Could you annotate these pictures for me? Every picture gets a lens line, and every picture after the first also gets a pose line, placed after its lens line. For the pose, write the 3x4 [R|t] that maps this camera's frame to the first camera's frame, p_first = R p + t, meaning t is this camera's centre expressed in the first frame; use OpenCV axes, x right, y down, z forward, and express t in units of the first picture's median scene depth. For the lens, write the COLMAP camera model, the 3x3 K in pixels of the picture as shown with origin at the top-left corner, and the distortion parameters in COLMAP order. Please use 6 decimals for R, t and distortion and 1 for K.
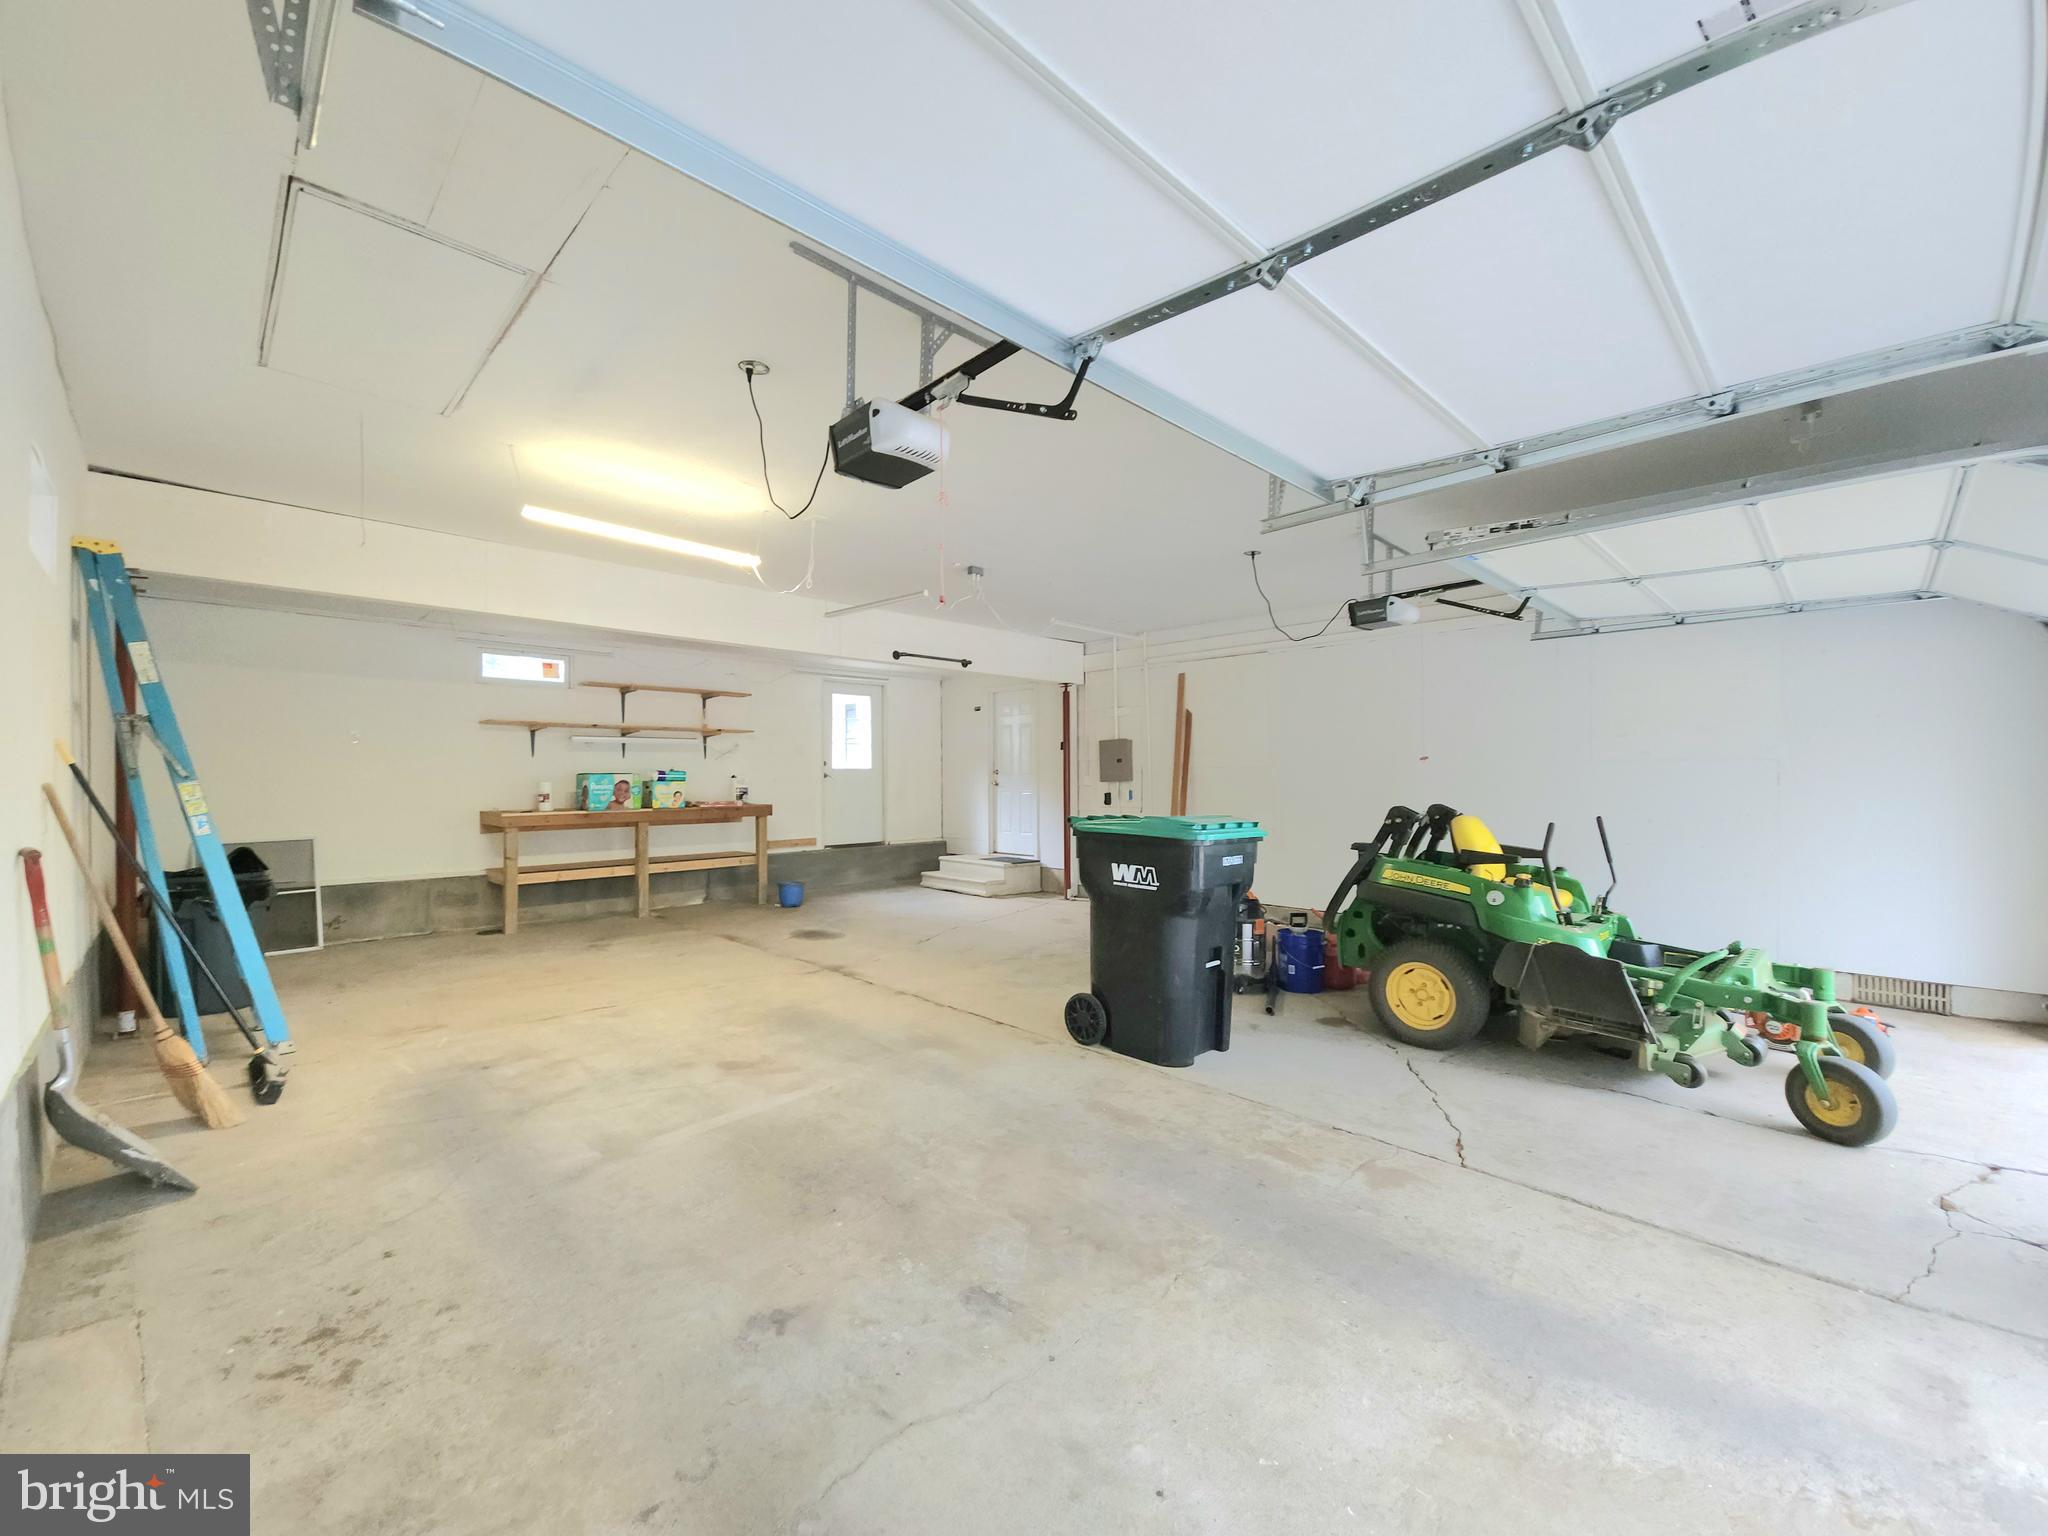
lens RADIAL K [[832.9, 0, 1023.2], [0, 832.9, 769.1], [0, 0, 1]] dist [0.001081, -0.001660]
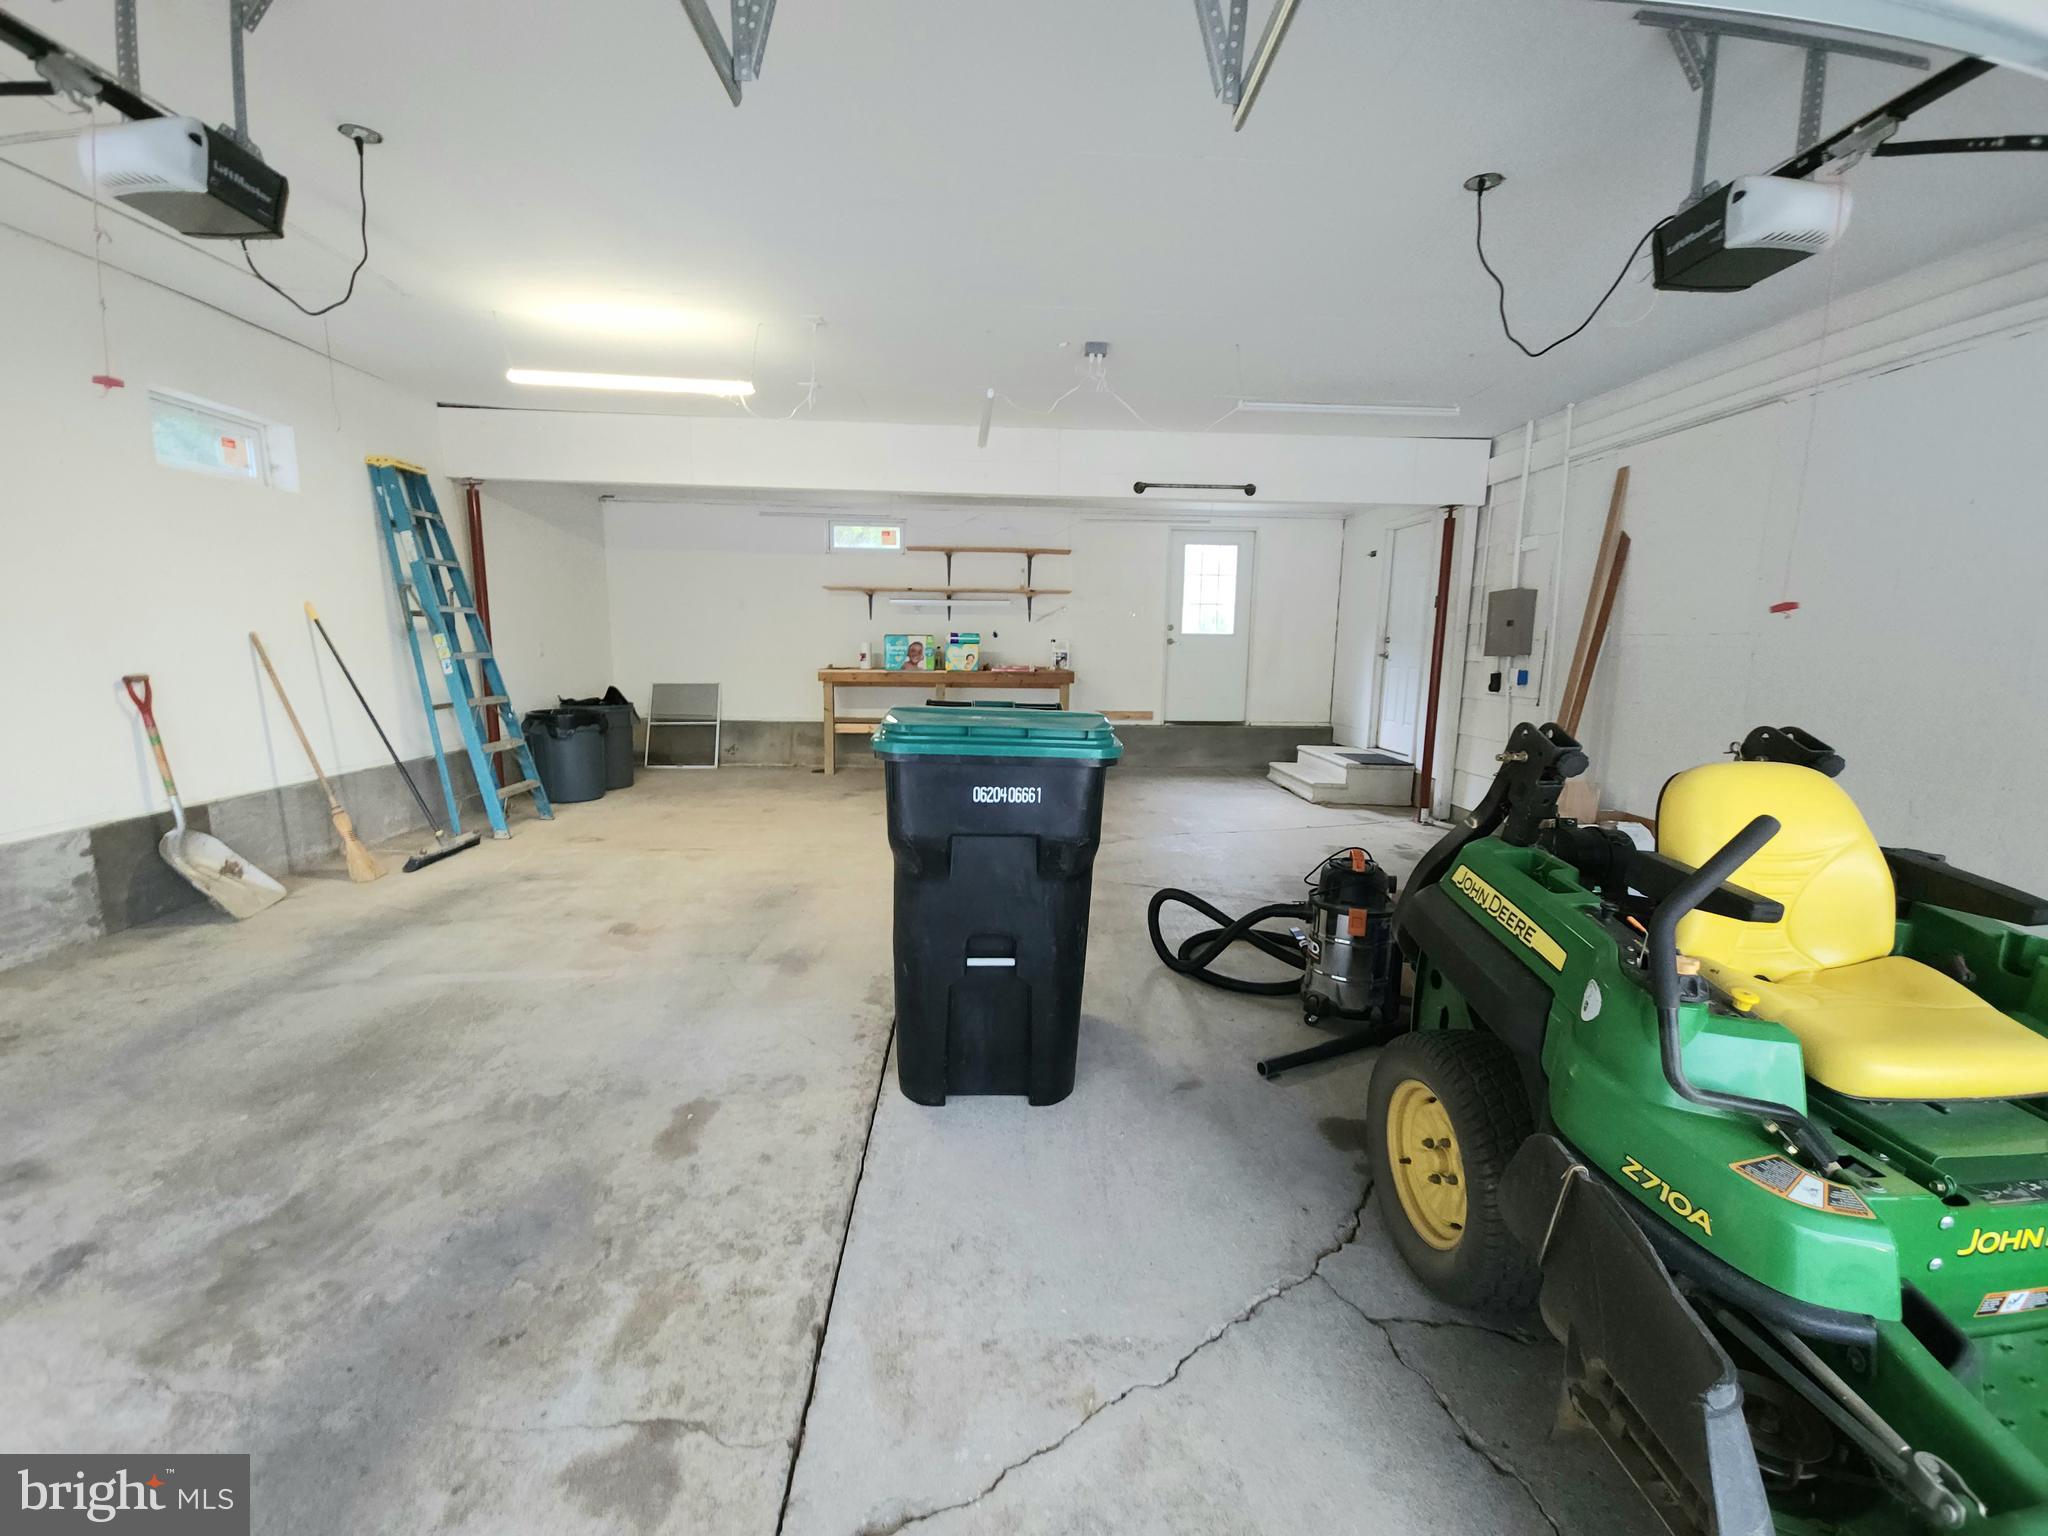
lens RADIAL K [[832.9, 0, 1029.4], [0, 832.9, 771.9], [0, 0, 1]] dist [0.001081, -0.001660]
pose [[0.737993, 0.117481, -0.664503, 0.339185], [-0.010419, 0.986595, 0.162853, 0.002730], [0.674728, -0.113261, 0.729325, 0.328290]]
